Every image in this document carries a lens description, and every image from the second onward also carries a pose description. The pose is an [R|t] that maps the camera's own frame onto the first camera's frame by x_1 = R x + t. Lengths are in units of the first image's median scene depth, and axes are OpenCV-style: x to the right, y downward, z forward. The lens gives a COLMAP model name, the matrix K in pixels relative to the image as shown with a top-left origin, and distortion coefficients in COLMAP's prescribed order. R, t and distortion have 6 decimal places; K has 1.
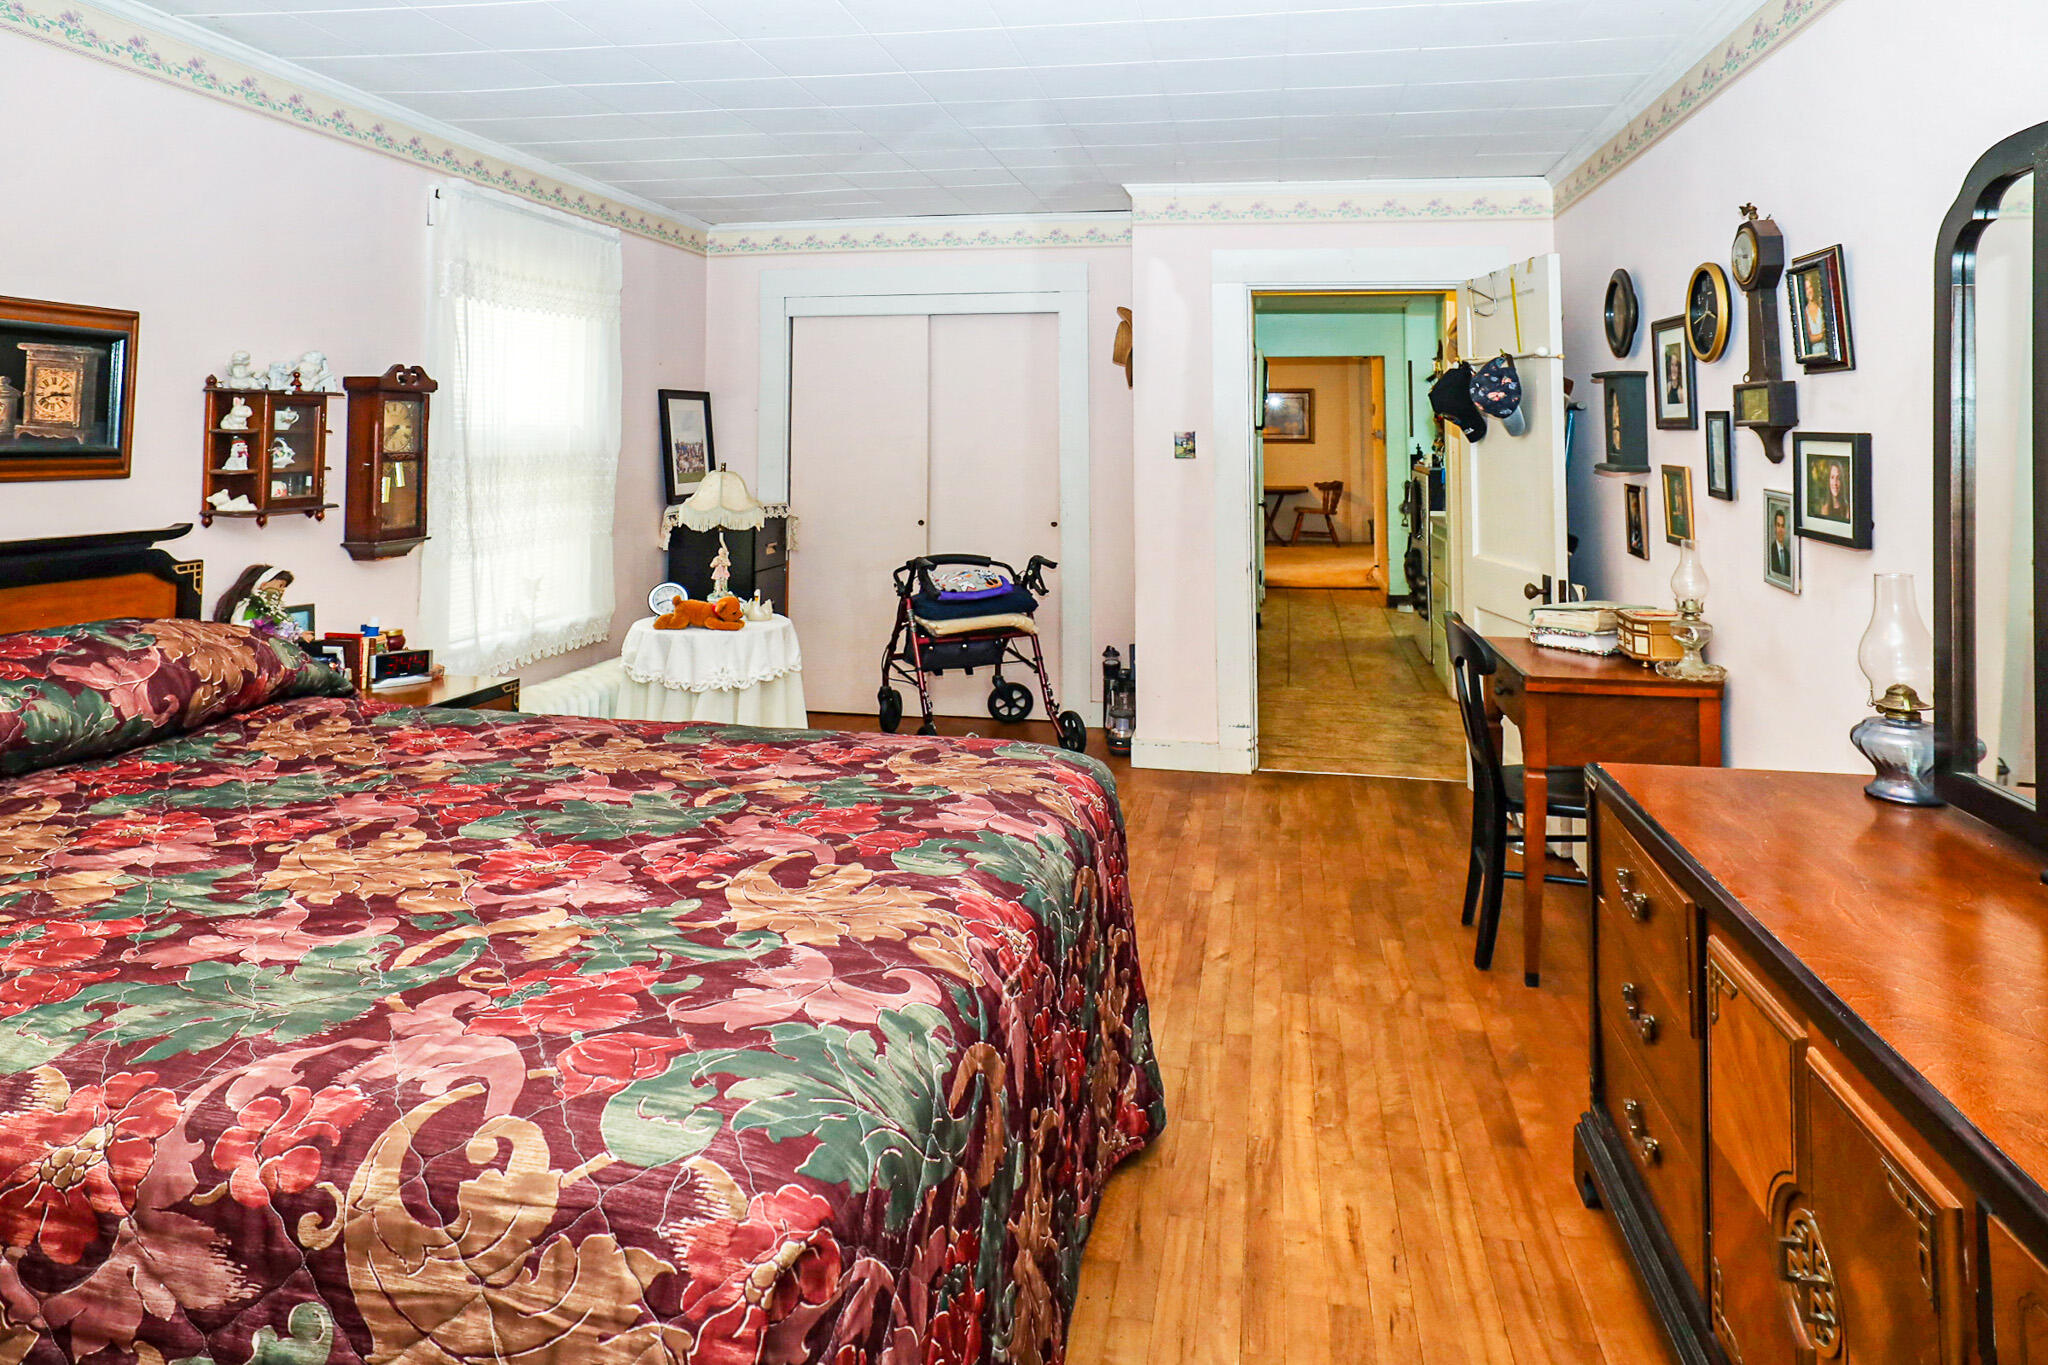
lens RADIAL K [[1282.1, 0, 1023.0], [0, 1282.1, 669.5], [0, 0, 1]] dist [-0.003080, 0.014562]
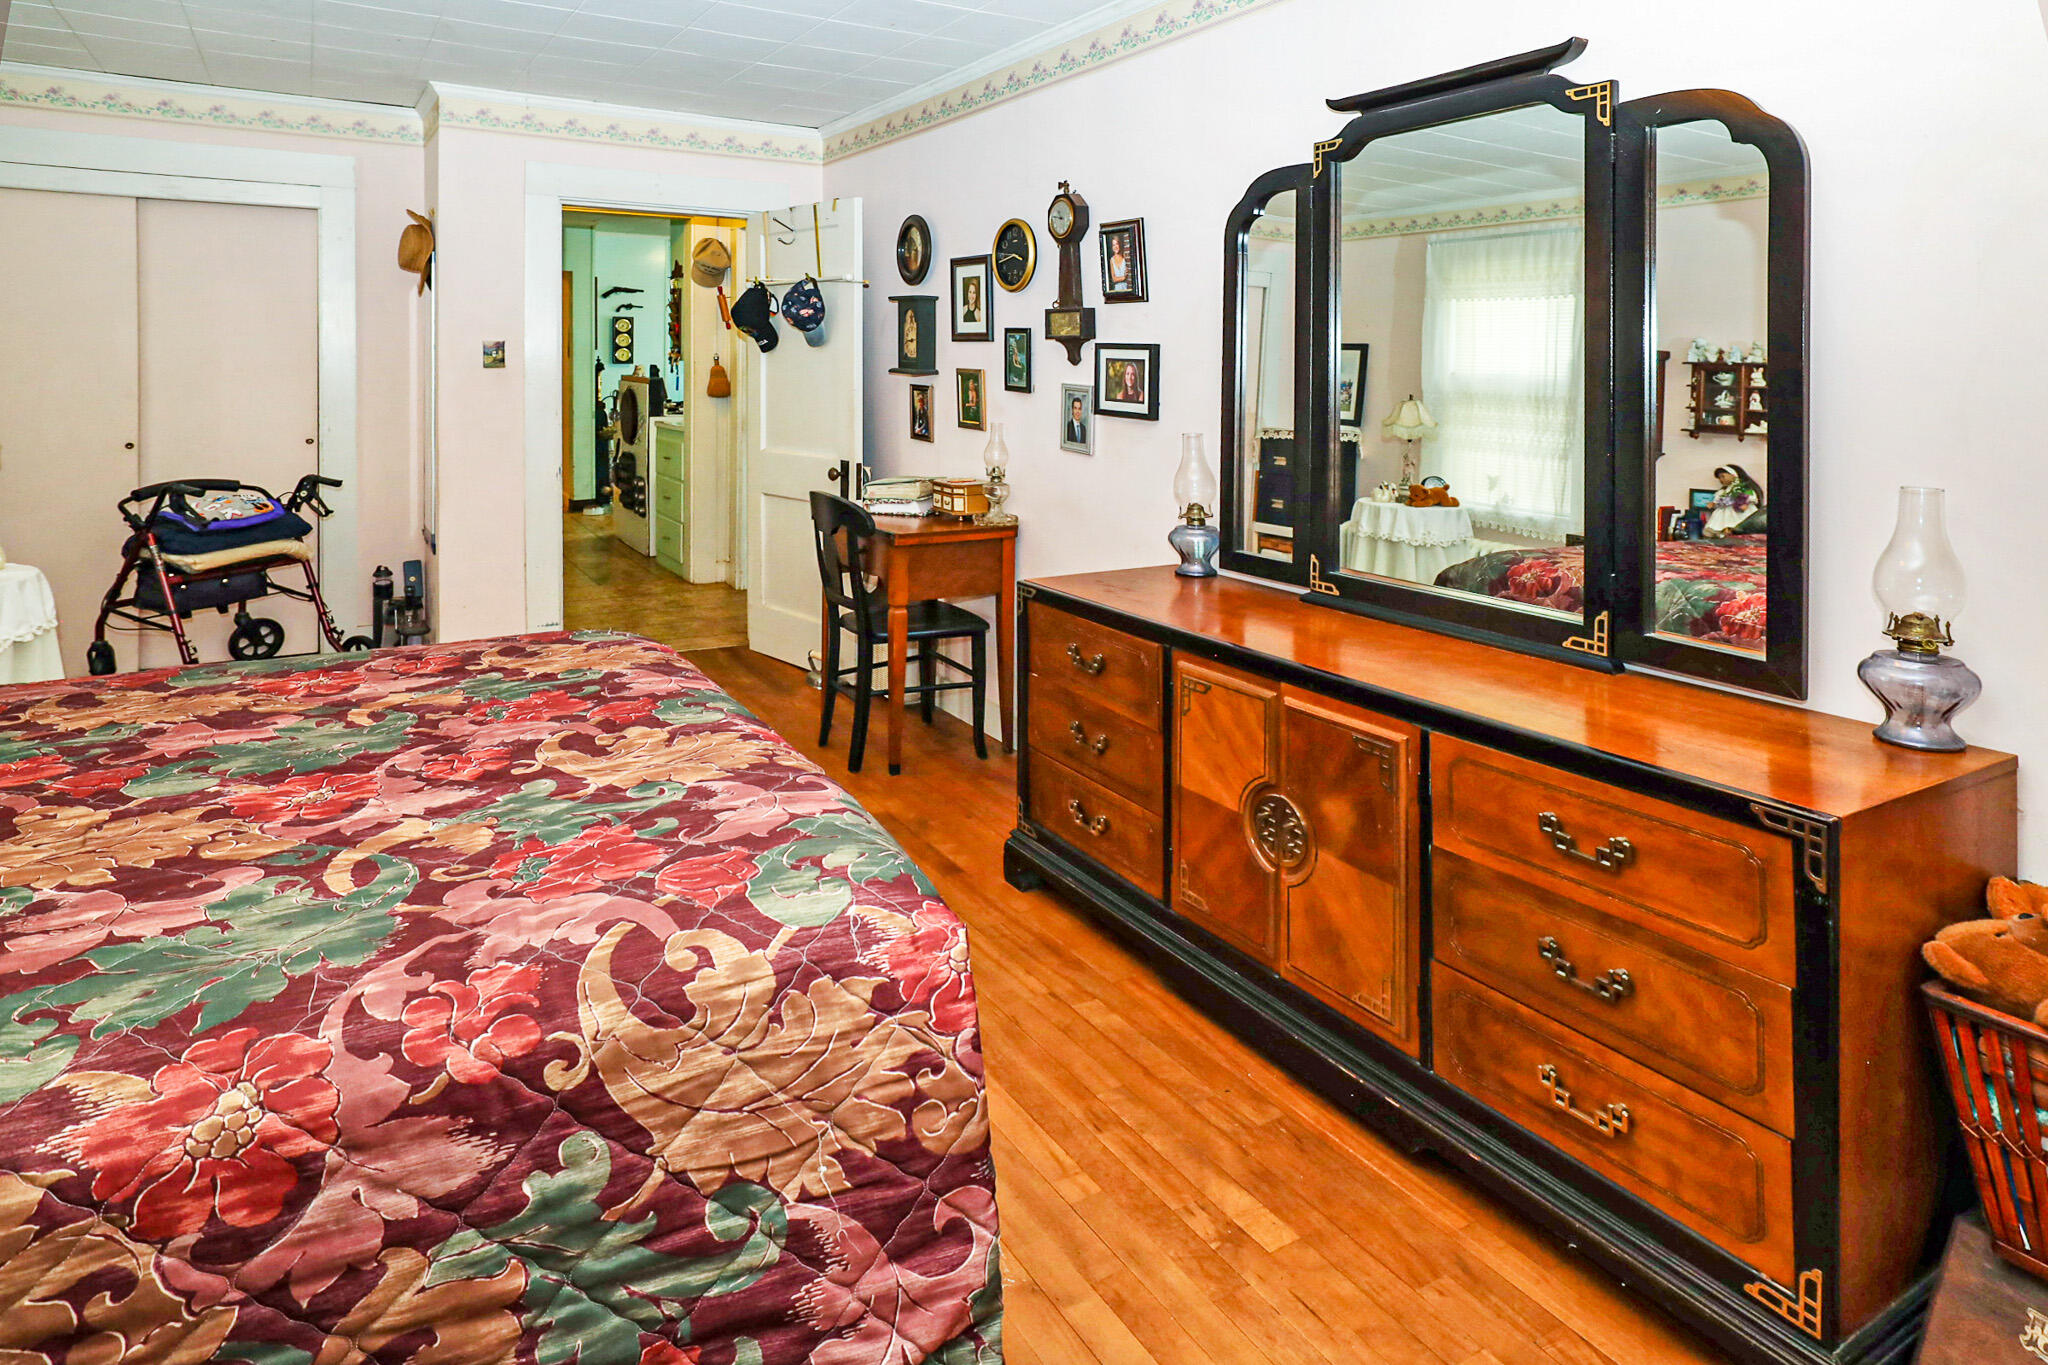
lens RADIAL K [[1165.8, 0, 1025.7], [0, 1165.8, 693.1], [0, 0, 1]] dist [0.002315, 0.002758]
pose [[0.758036, -0.180417, 0.626763, -0.361543], [0.113136, 0.982784, 0.146068, 0.007274], [-0.642326, -0.039815, 0.765397, -0.001386]]
